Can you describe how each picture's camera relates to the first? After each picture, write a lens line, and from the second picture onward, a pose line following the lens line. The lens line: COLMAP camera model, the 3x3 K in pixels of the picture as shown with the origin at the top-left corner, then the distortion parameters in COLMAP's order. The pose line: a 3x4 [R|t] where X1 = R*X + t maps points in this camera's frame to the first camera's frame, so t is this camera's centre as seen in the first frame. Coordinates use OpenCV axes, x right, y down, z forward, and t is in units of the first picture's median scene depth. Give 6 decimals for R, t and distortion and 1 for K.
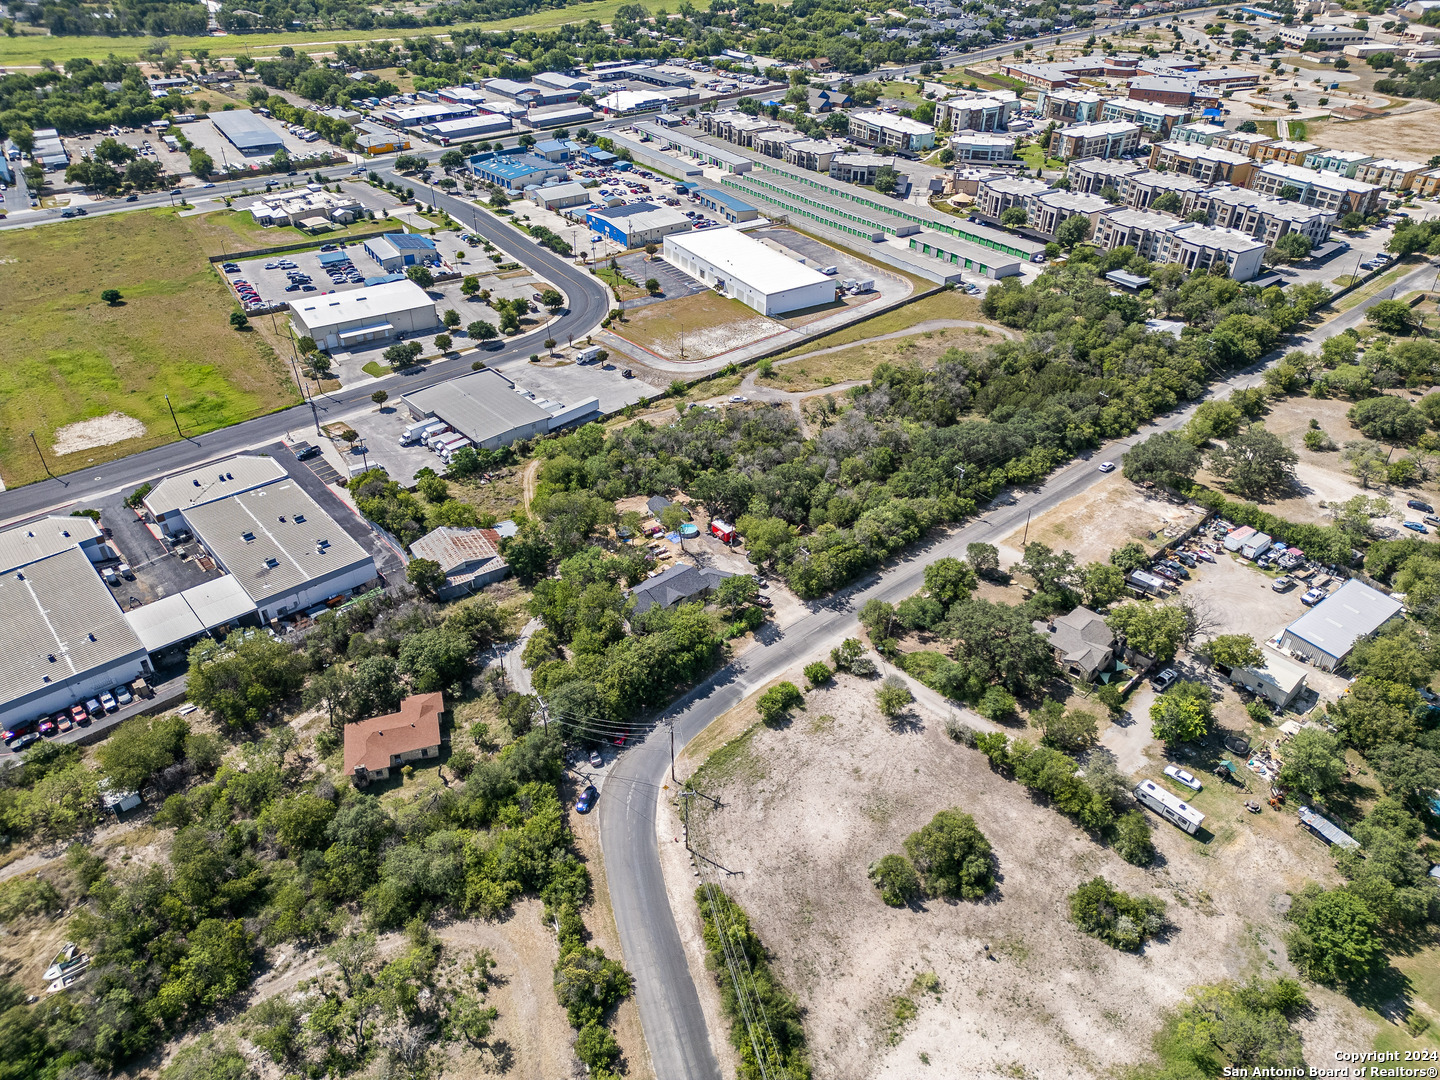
lens RADIAL K [[1005.3, 0, 721.0], [0, 1005.3, 541.7], [0, 0, 1]] dist [0.070677, -0.060747]
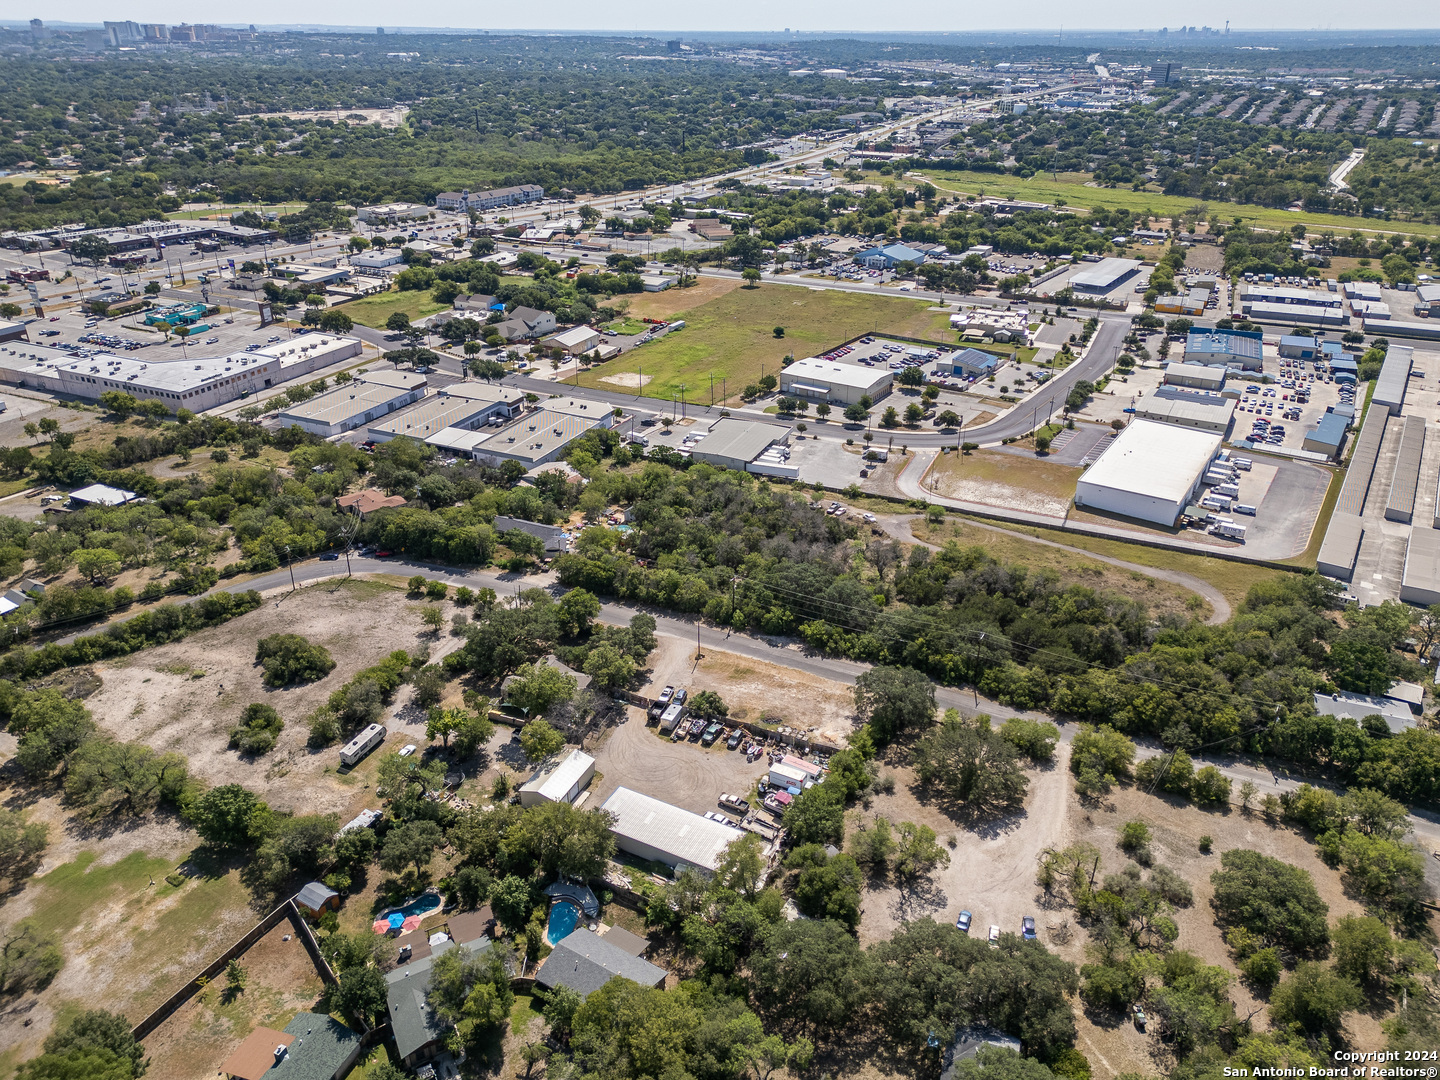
lens RADIAL K [[1029.1, 0, 720.8], [0, 1029.1, 540.5], [0, 0, 1]] dist [0.075607, -0.069730]
pose [[0.409152, 0.397522, -0.821322, 0.883165], [-0.518785, 0.841820, 0.149003, -0.208007], [0.750637, 0.365125, 0.550661, 0.299670]]
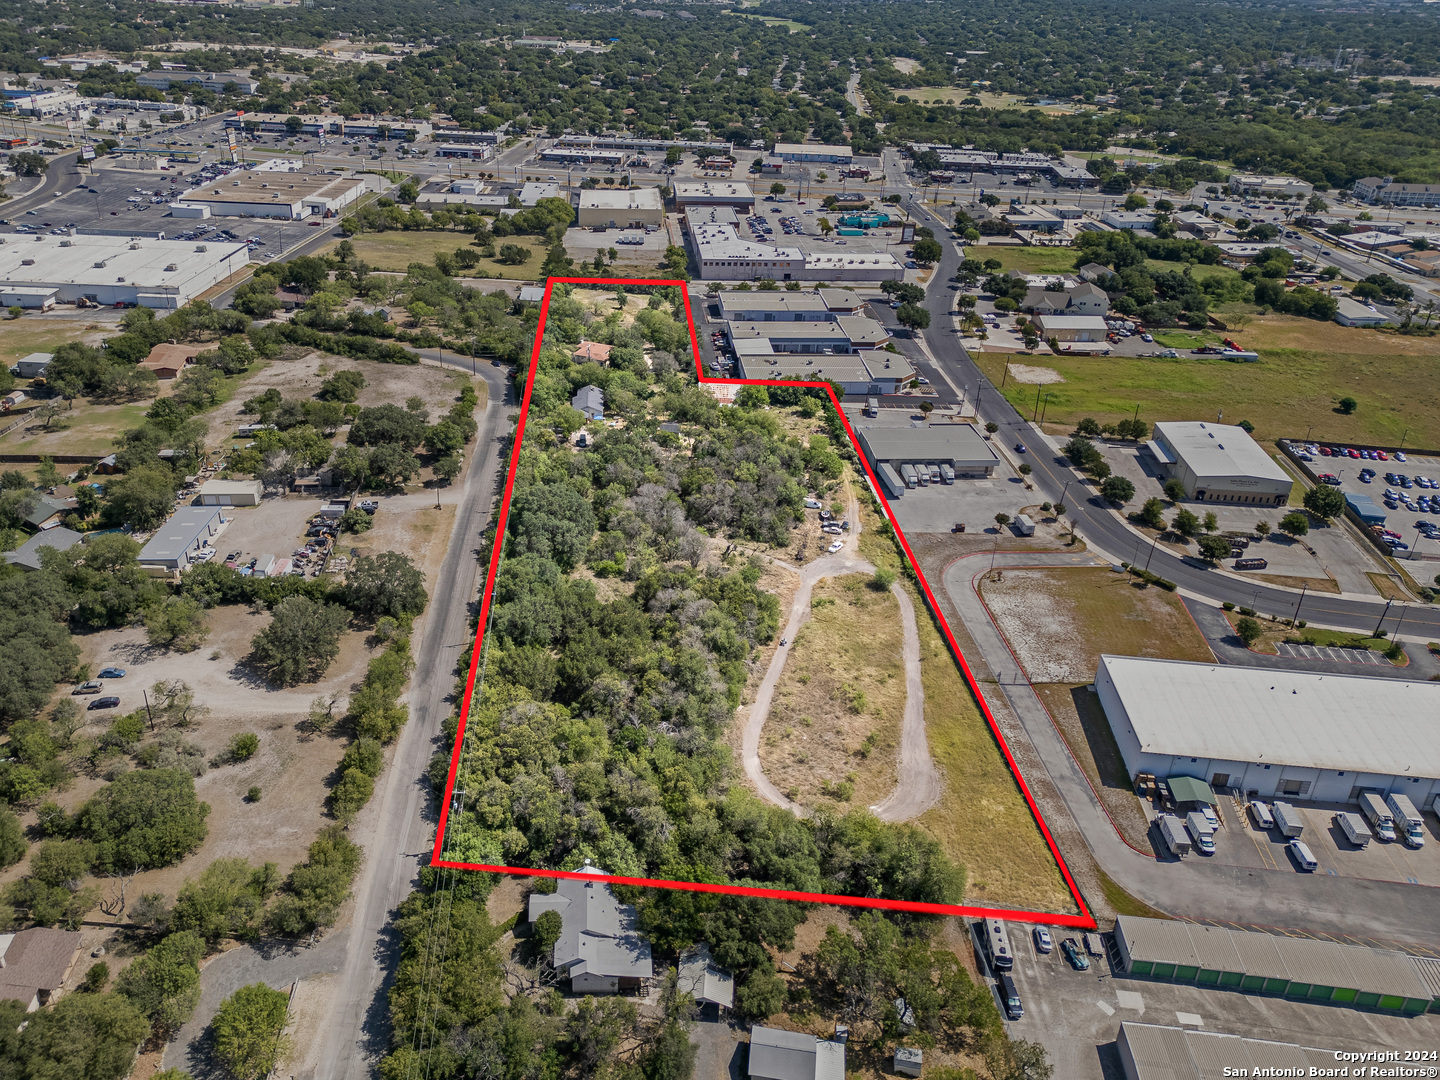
lens RADIAL K [[1081.1, 0, 668.5], [0, 1081.1, 501.1], [0, 0, 1]] dist [0.081524, -0.082474]
pose [[-0.623306, 0.327320, -0.710177, 0.802028], [-0.471985, 0.566620, 0.675405, -0.766210], [0.623474, 0.756177, -0.198688, 1.099819]]
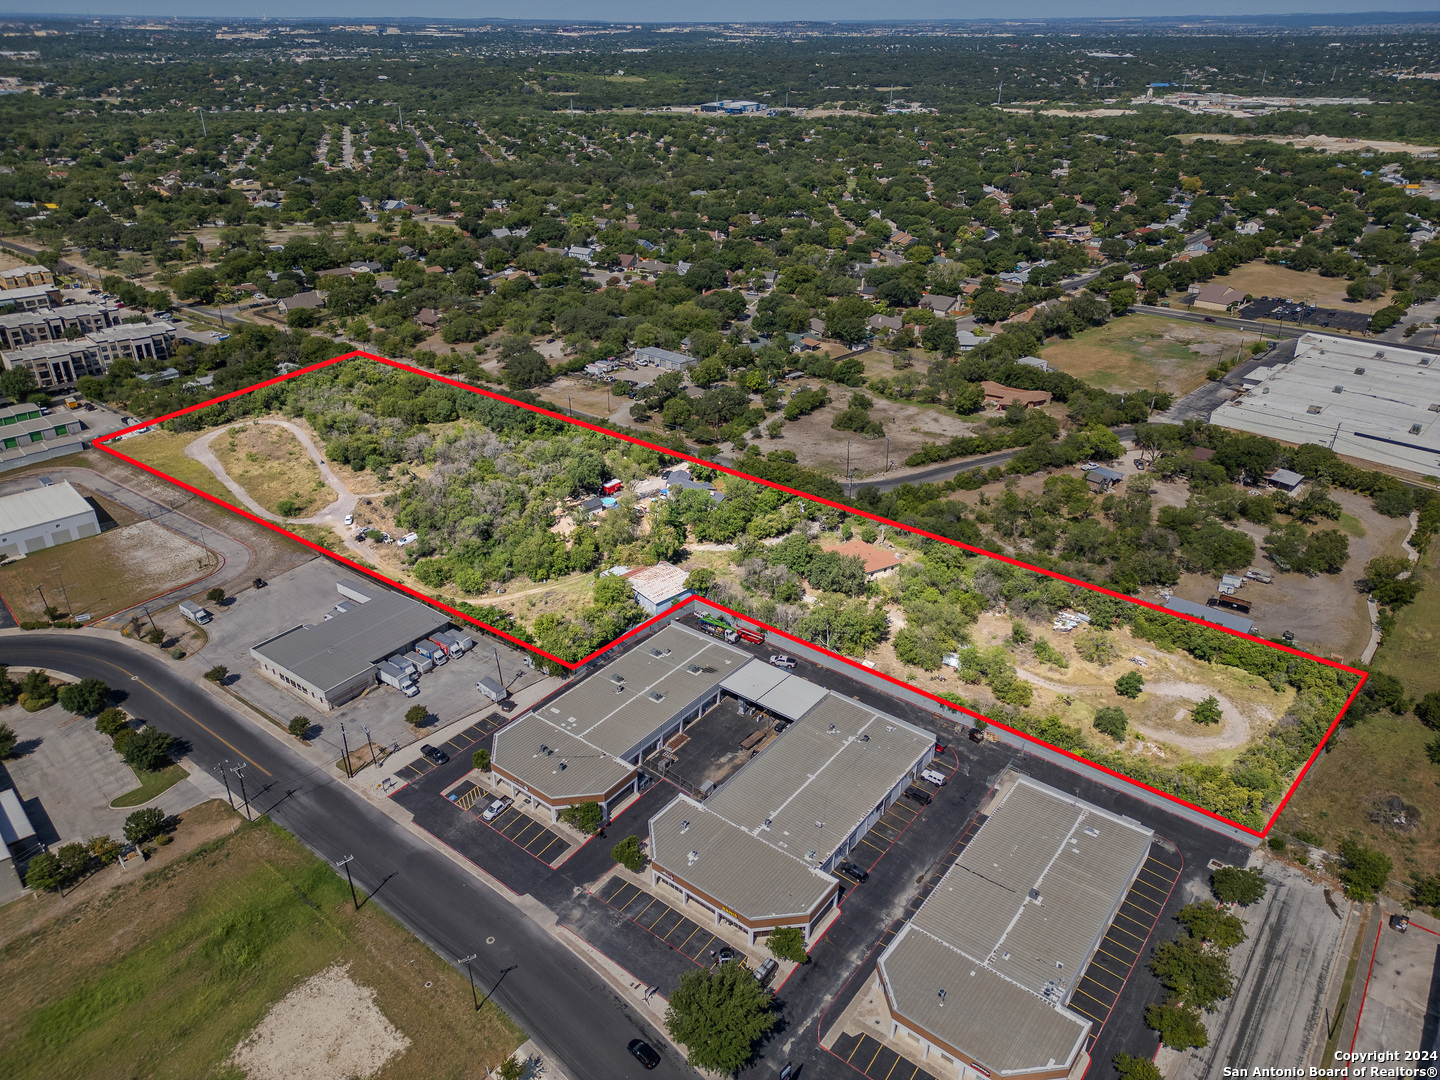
lens RADIAL K [[1005.3, 0, 721.0], [0, 1005.3, 541.7], [0, 0, 1]] dist [0.070677, -0.060747]
pose [[-0.191809, -0.459485, 0.867227, -0.990824], [0.555308, 0.677775, 0.481927, -0.426491], [-0.809223, 0.574017, 0.125152, 0.594682]]
